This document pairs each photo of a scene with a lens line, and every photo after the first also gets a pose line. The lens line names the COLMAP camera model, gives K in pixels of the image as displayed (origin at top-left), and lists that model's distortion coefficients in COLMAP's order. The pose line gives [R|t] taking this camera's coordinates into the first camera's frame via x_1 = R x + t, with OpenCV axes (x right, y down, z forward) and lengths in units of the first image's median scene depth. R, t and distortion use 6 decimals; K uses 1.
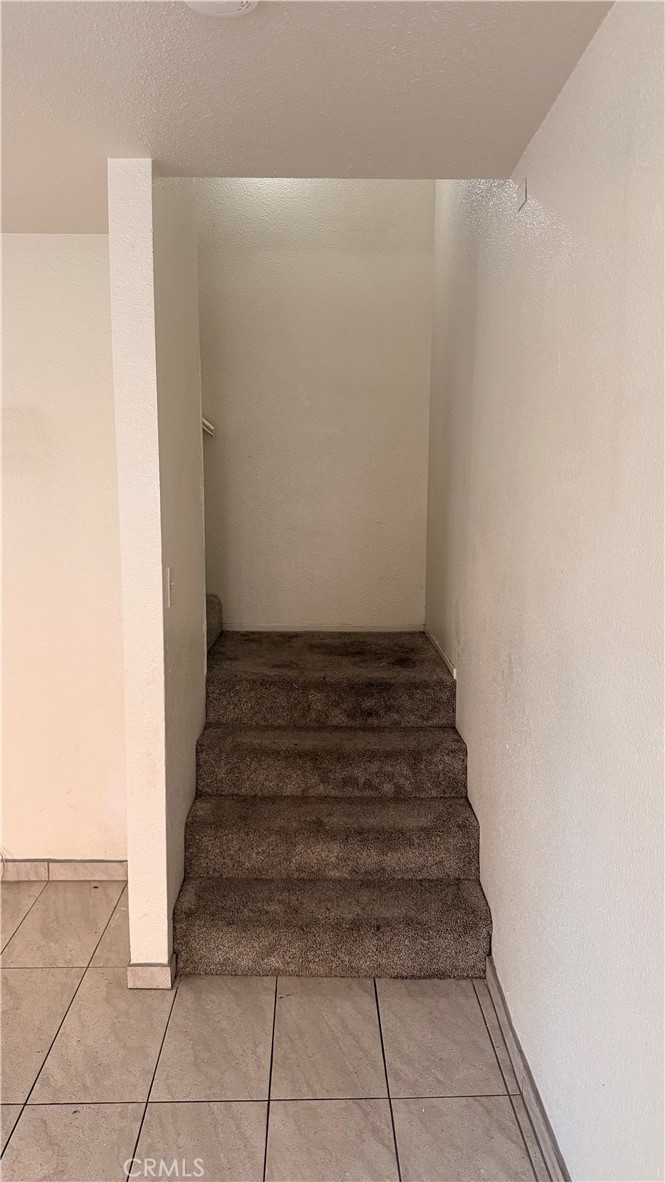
lens RADIAL K [[824.9, 0, 332.9], [0, 824.9, 586.9], [0, 0, 1]] dist [-0.003018, -0.002239]
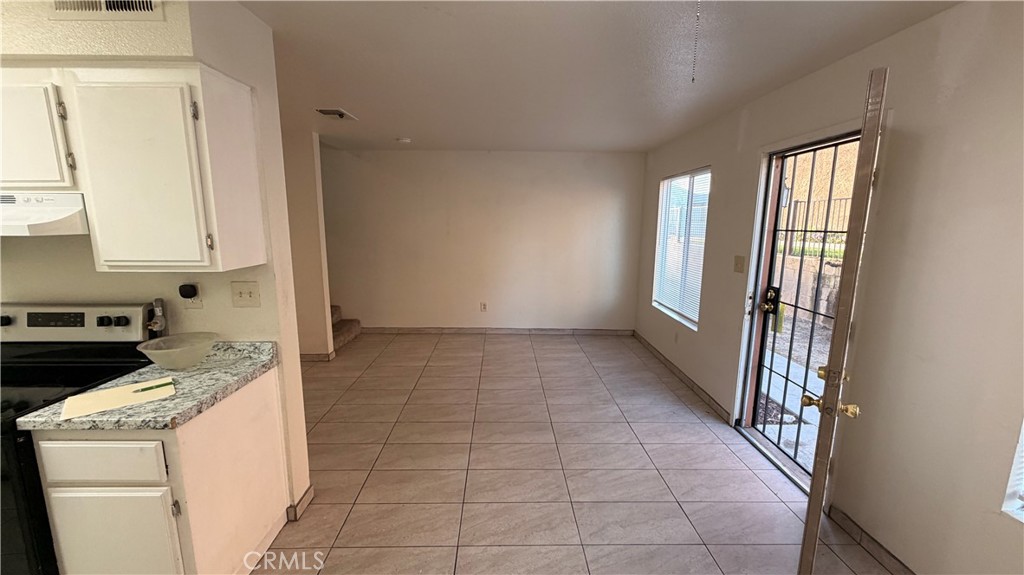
lens RADIAL K [[408.8, 0, 512.3], [0, 408.8, 289.6], [0, 0, 1]] dist [0.000474, 0.000470]
pose [[-0.001156, -0.165602, 0.986192, -1.764885], [0.119692, 0.979080, 0.164548, -0.014206], [-0.992810, 0.118230, 0.018690, 0.126487]]
